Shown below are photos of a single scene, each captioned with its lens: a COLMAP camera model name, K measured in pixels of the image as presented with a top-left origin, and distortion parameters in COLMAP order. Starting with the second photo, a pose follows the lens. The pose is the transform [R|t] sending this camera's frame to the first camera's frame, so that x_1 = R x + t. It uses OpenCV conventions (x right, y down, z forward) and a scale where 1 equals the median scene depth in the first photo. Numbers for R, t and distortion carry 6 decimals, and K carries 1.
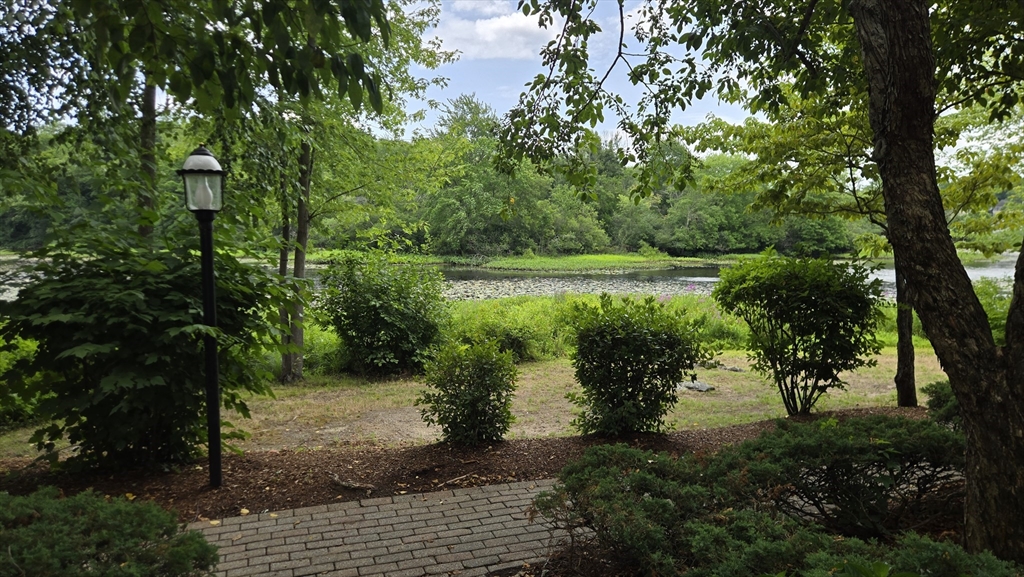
lens RADIAL K [[677.8, 0, 509.5], [0, 677.8, 291.8], [0, 0, 1]] dist [0.007334, 0.000028]
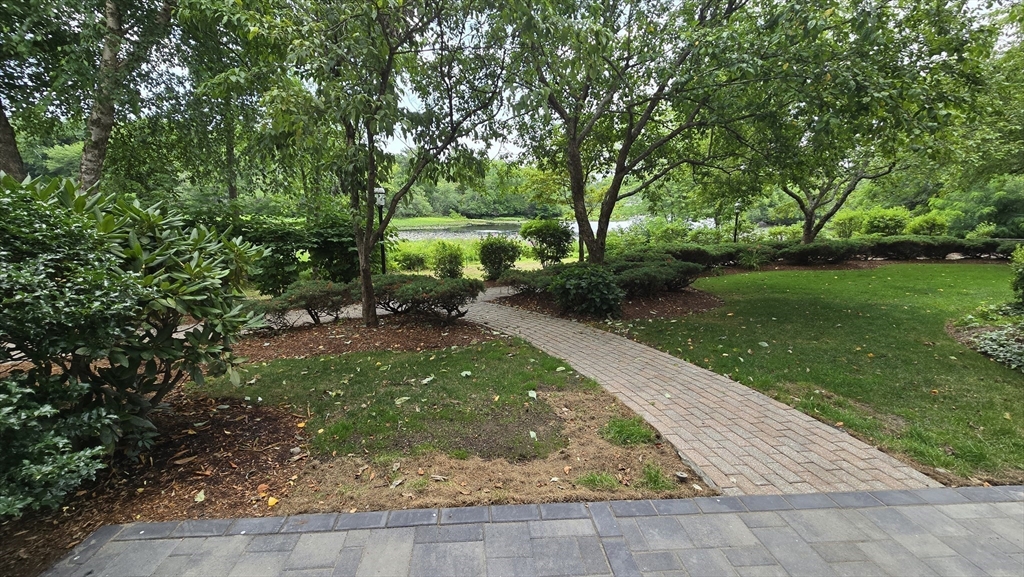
lens RADIAL K [[423.1, 0, 515.1], [0, 423.1, 285.9], [0, 0, 1]] dist [-0.000630, -0.000008]
pose [[0.932678, -0.055991, 0.356337, -0.306337], [0.017872, 0.993839, 0.109383, 0.025405], [-0.360266, -0.095651, 0.927933, -0.541934]]
